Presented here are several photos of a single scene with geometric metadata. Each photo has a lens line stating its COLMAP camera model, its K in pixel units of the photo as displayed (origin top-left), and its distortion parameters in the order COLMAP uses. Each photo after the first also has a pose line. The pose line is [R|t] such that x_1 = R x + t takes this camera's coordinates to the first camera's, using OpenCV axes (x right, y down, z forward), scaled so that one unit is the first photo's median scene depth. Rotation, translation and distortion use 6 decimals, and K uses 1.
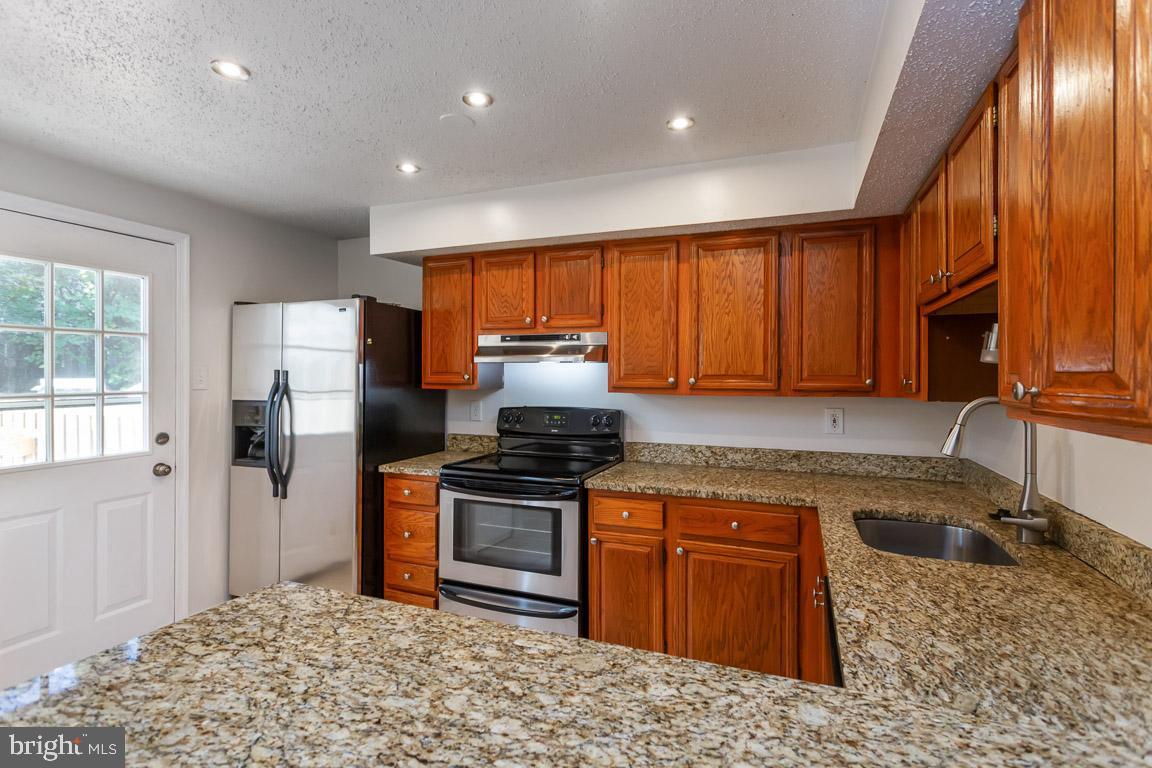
lens RADIAL K [[551.5, 0, 582.4], [0, 551.5, 372.5], [0, 0, 1]] dist [-0.001367, 0.000152]
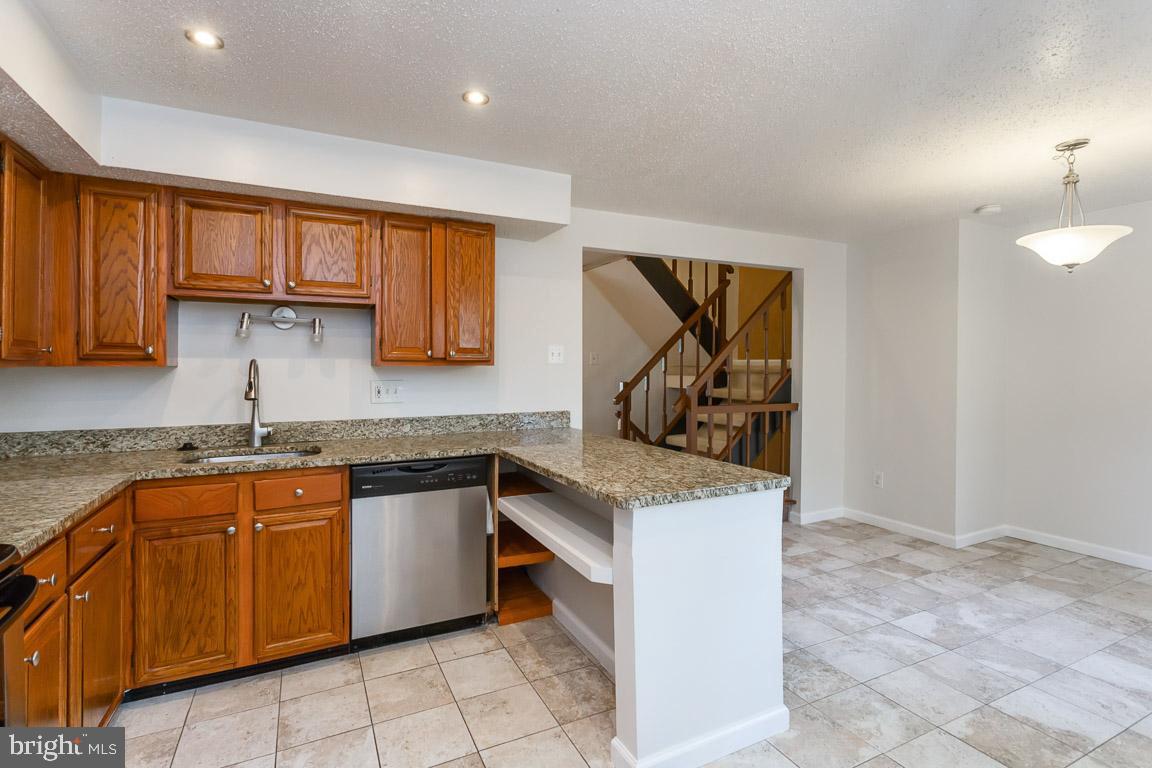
lens RADIAL K [[549.8, 0, 580.0], [0, 549.8, 367.9], [0, 0, 1]] dist [0.002718, 0.000799]
pose [[-0.741289, -0.008322, 0.671134, -0.590199], [-0.006611, 0.999965, 0.005097, 0.030346], [-0.671153, -0.000659, -0.741318, 0.893971]]
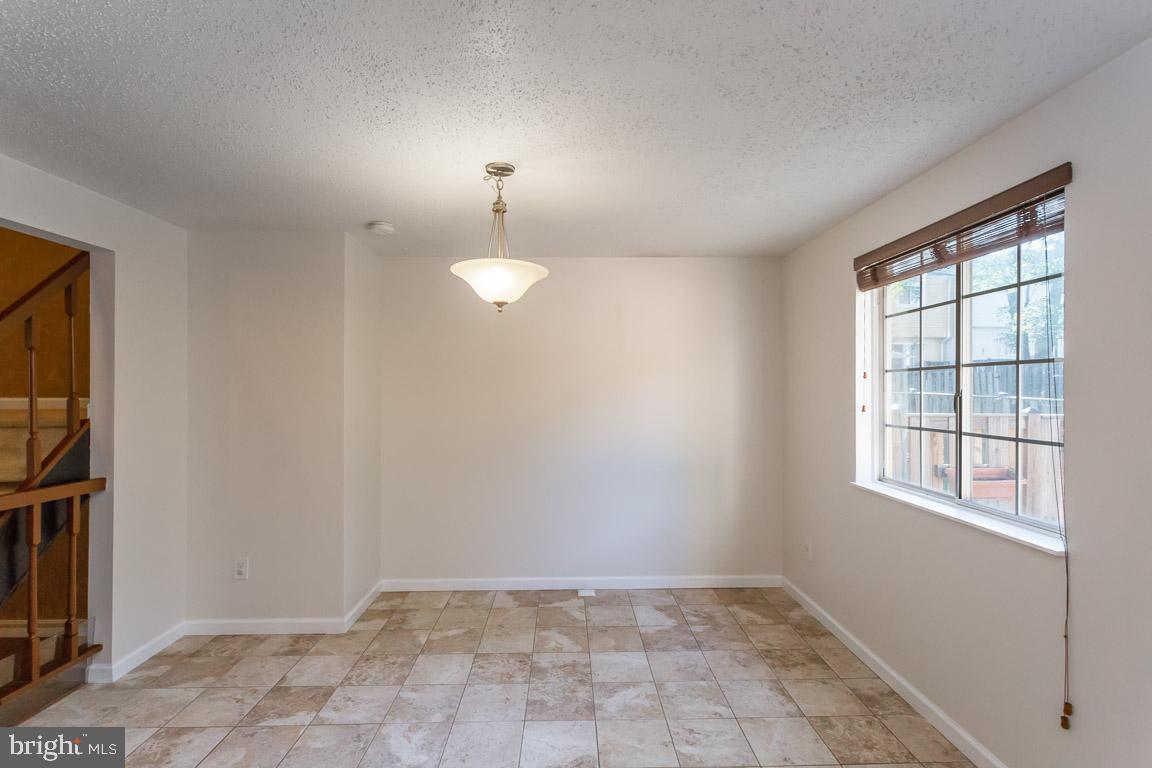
lens RADIAL K [[548.7, 0, 581.2], [0, 548.7, 392.6], [0, 0, 1]] dist [-0.001649, -0.000262]
pose [[-0.921188, -0.000842, -0.389116, -0.376915], [0.000186, 0.999997, -0.002603, -0.006038], [0.389117, -0.002470, -0.921185, 0.470737]]
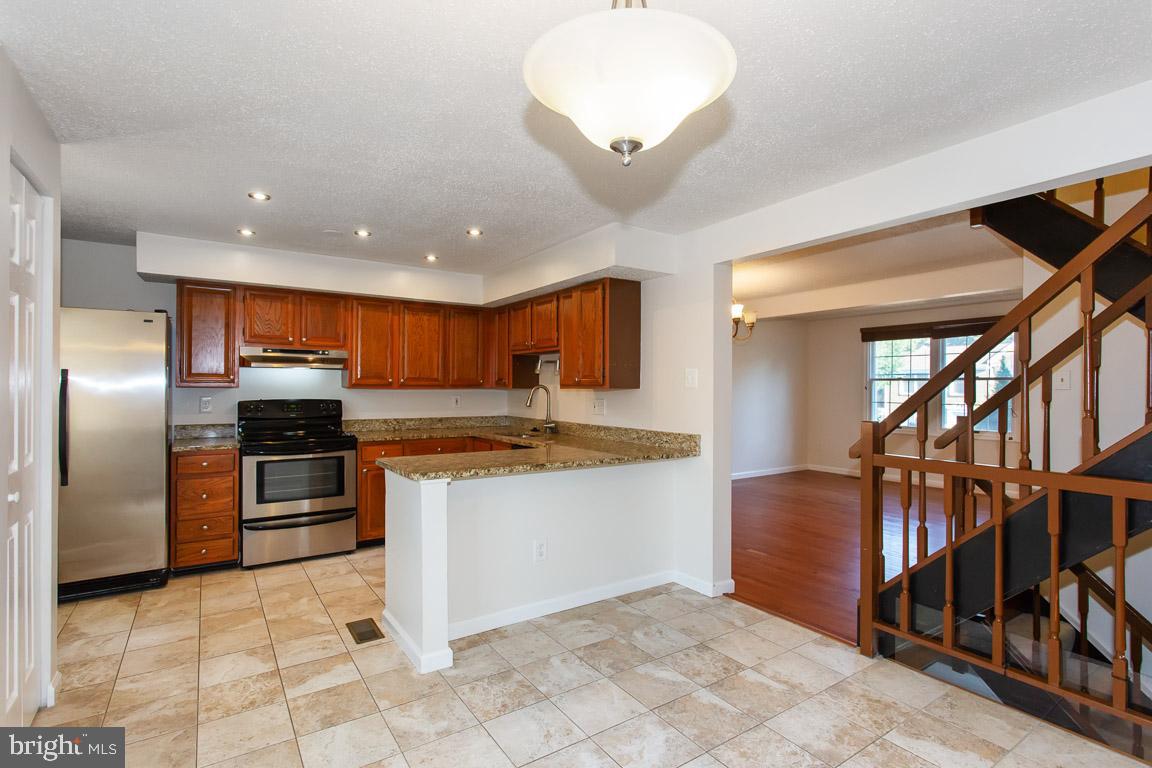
lens RADIAL K [[555.6, 0, 582.7], [0, 555.6, 385.6], [0, 0, 1]] dist [-0.000566, 0.000359]
pose [[0.564655, 0.001627, 0.825325, -0.907402], [-0.005272, 0.999985, 0.001635, 0.023042], [-0.825310, -0.005274, 0.564655, -0.495980]]
